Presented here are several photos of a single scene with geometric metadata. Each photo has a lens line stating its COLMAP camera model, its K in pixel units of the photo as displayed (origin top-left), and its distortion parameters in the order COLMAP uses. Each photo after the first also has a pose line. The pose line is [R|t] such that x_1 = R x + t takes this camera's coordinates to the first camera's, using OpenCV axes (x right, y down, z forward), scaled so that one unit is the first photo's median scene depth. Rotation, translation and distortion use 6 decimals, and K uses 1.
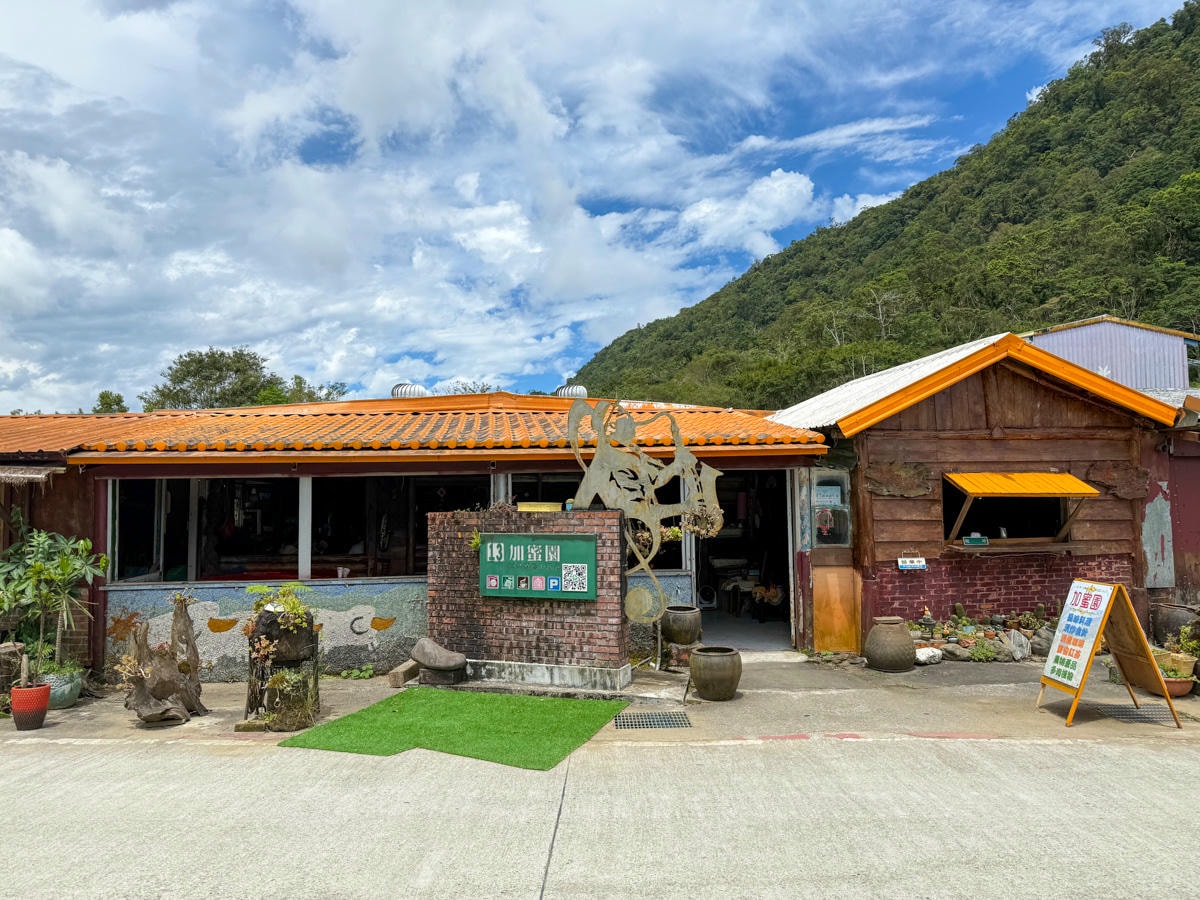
lens RADIAL K [[848.5, 0, 600.0], [0, 848.5, 450.0], [0, 0, 1]] dist [-0.011988, 0.006343]
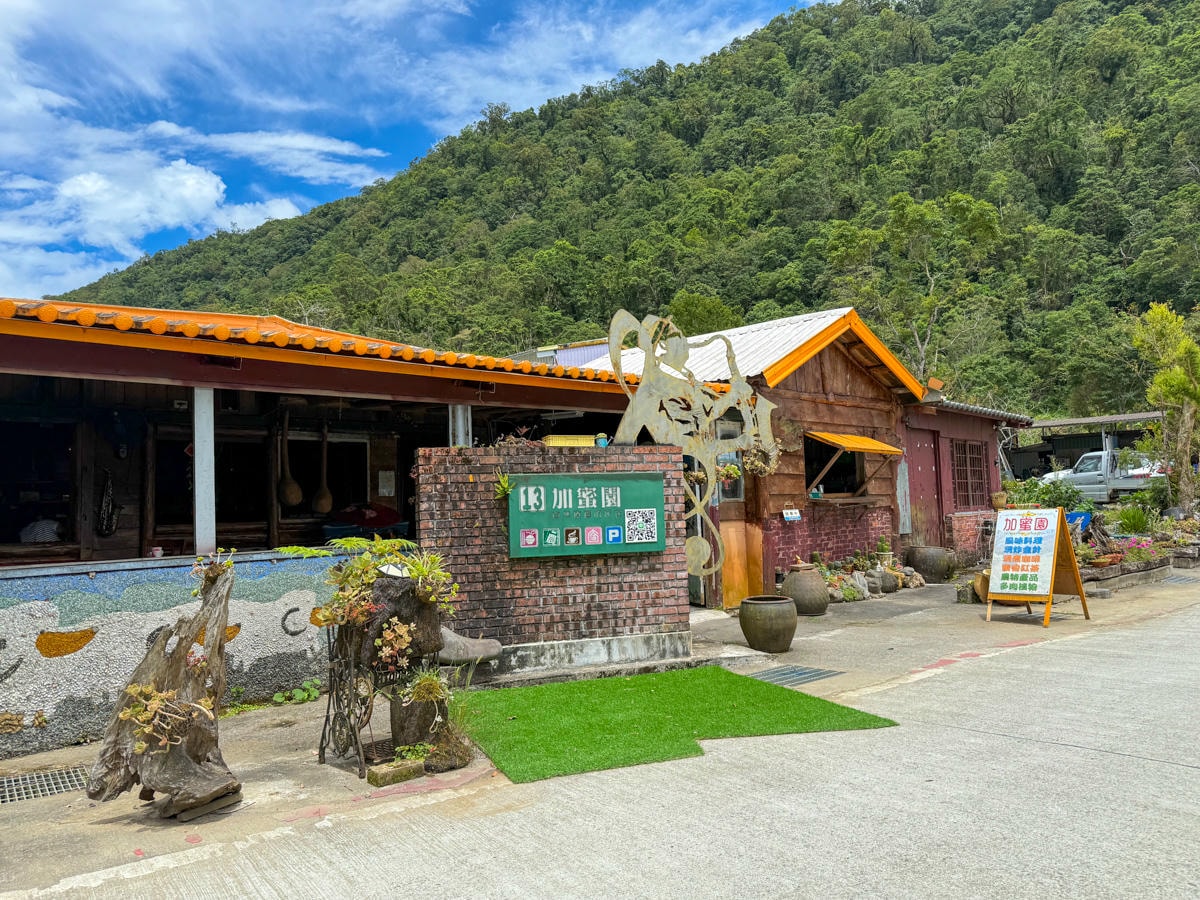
lens RADIAL K [[854.4, 0, 596.0], [0, 854.4, 465.6], [0, 0, 1]] dist [-0.011531, 0.000390]
pose [[0.781045, 0.016329, 0.624261, -0.555180], [-0.014857, 0.999861, -0.007564, 0.096401], [-0.624298, -0.003367, 0.781179, 0.374401]]
